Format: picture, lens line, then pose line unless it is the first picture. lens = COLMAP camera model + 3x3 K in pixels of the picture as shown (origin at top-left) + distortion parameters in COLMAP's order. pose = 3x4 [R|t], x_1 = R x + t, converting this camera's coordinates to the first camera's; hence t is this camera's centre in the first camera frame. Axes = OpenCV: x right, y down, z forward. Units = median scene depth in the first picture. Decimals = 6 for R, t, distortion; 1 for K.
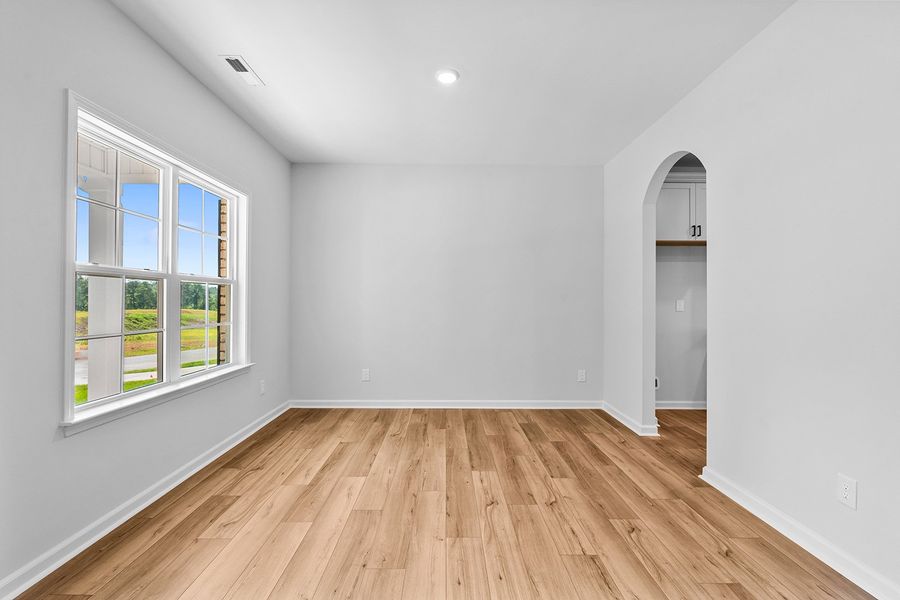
lens RADIAL K [[394.4, 0, 450.0], [0, 394.4, 300.0], [0, 0, 1]] dist [-0.004866, 0.000166]
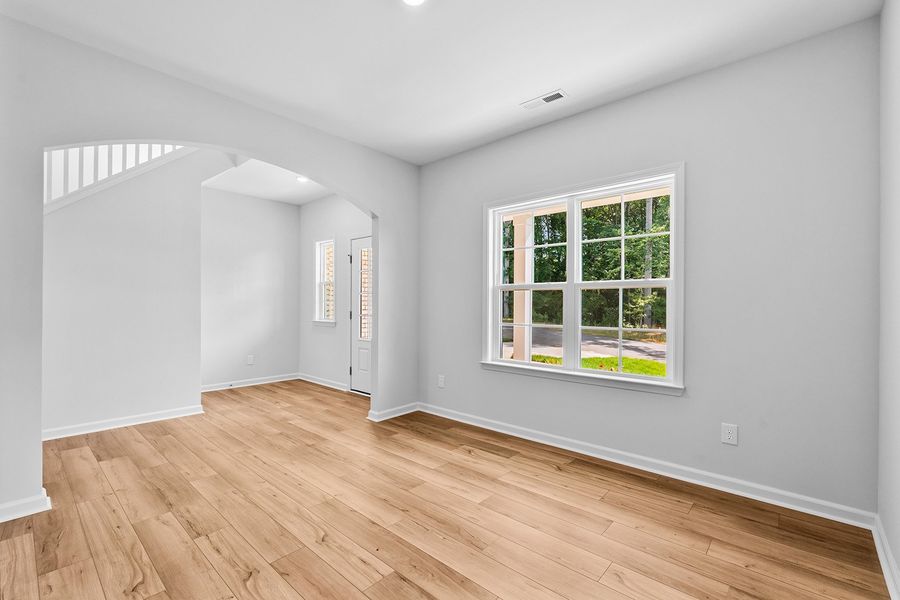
lens RADIAL K [[394.4, 0, 450.0], [0, 394.4, 300.0], [0, 0, 1]] dist [-0.004866, 0.000166]
pose [[-0.673374, -0.015480, -0.739140, 0.486618], [-0.005606, 0.999859, -0.015833, 0.008468], [0.739281, -0.006518, -0.673366, 1.547802]]
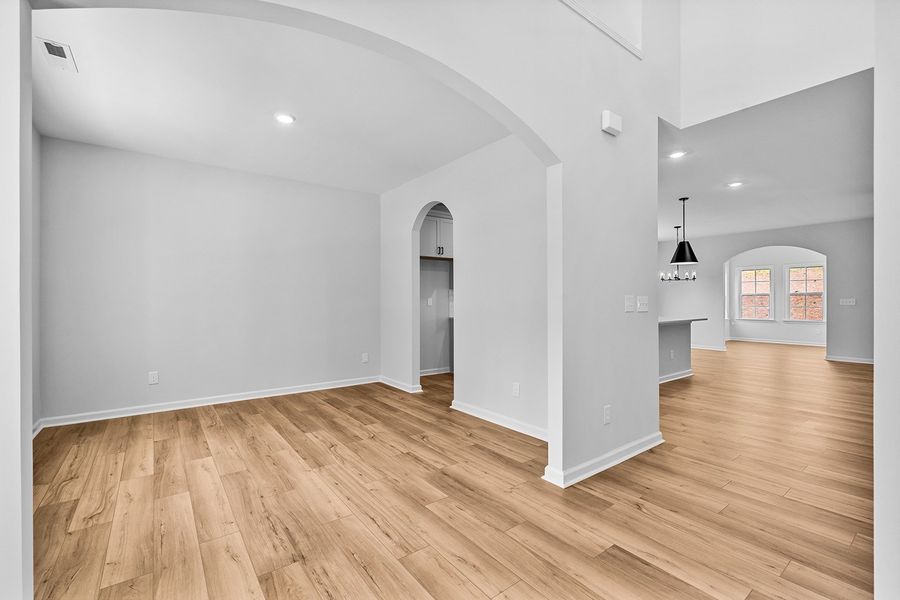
lens RADIAL K [[394.4, 0, 450.0], [0, 394.4, 300.0], [0, 0, 1]] dist [-0.004866, 0.000166]
pose [[0.805556, -0.006472, 0.592484, -0.326259], [0.003042, 0.999972, 0.006788, -0.002574], [-0.592512, -0.003666, 0.805553, -0.305326]]
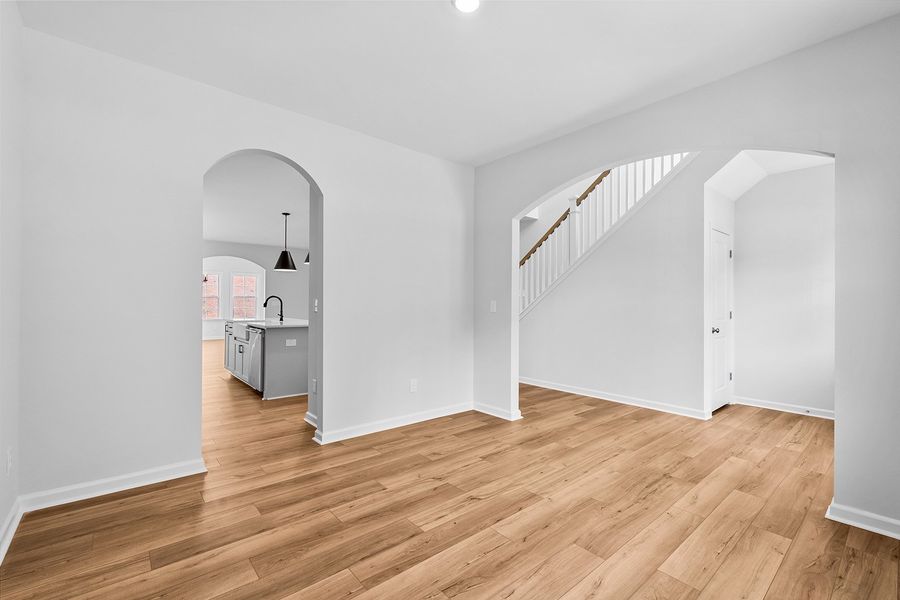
lens RADIAL K [[394.4, 0, 450.0], [0, 394.4, 300.0], [0, 0, 1]] dist [-0.004866, 0.000166]
pose [[-0.643340, -0.005549, 0.765560, -0.557070], [-0.017207, 0.999826, -0.007212, 0.003560], [-0.765387, -0.017813, -0.643324, 1.497213]]
